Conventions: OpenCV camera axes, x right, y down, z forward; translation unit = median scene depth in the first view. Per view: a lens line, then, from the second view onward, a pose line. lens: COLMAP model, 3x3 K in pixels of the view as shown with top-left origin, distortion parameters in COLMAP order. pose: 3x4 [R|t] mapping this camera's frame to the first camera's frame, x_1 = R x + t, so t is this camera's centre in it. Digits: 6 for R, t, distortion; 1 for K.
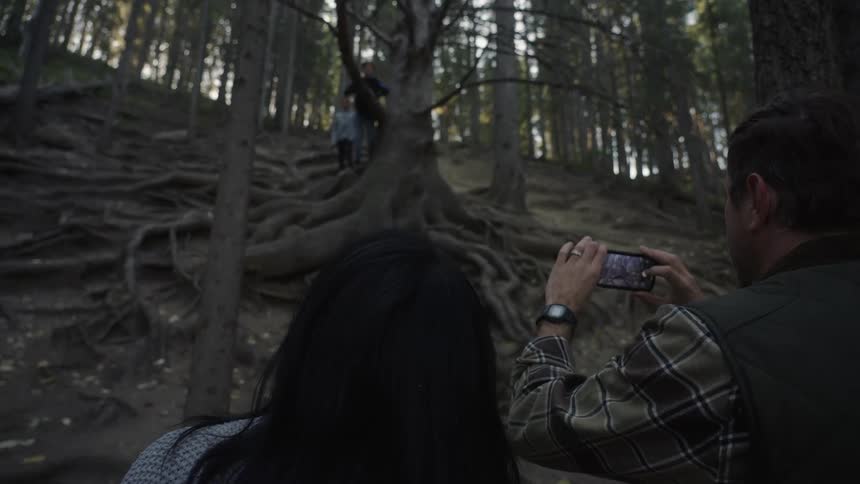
lens RADIAL K [[586.3, 0, 432.6], [0, 586.3, 235.6], [0, 0, 1]] dist [-0.012098, 0.007785]
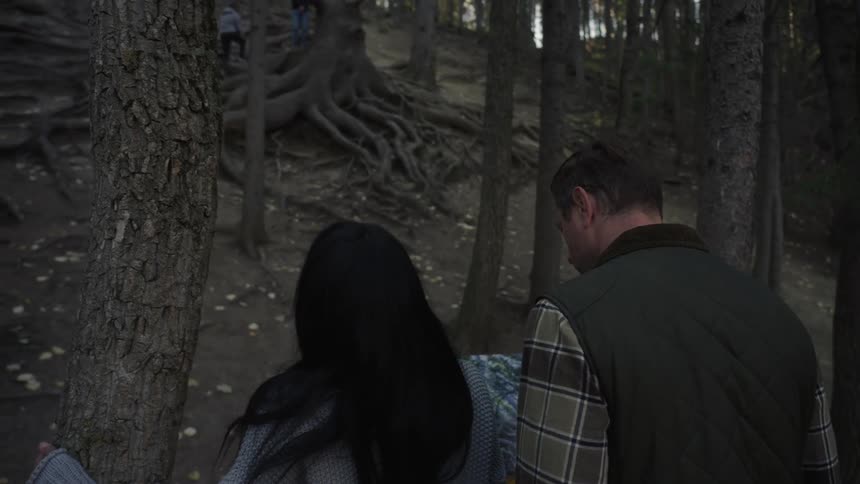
lens RADIAL K [[586.3, 0, 432.6], [0, 586.3, 235.6], [0, 0, 1]] dist [-0.012098, 0.007785]
pose [[0.991523, 0.010782, 0.129487, -0.007850], [-0.041420, 0.970789, 0.236332, -0.035504], [-0.123156, -0.239692, 0.963006, -0.375730]]
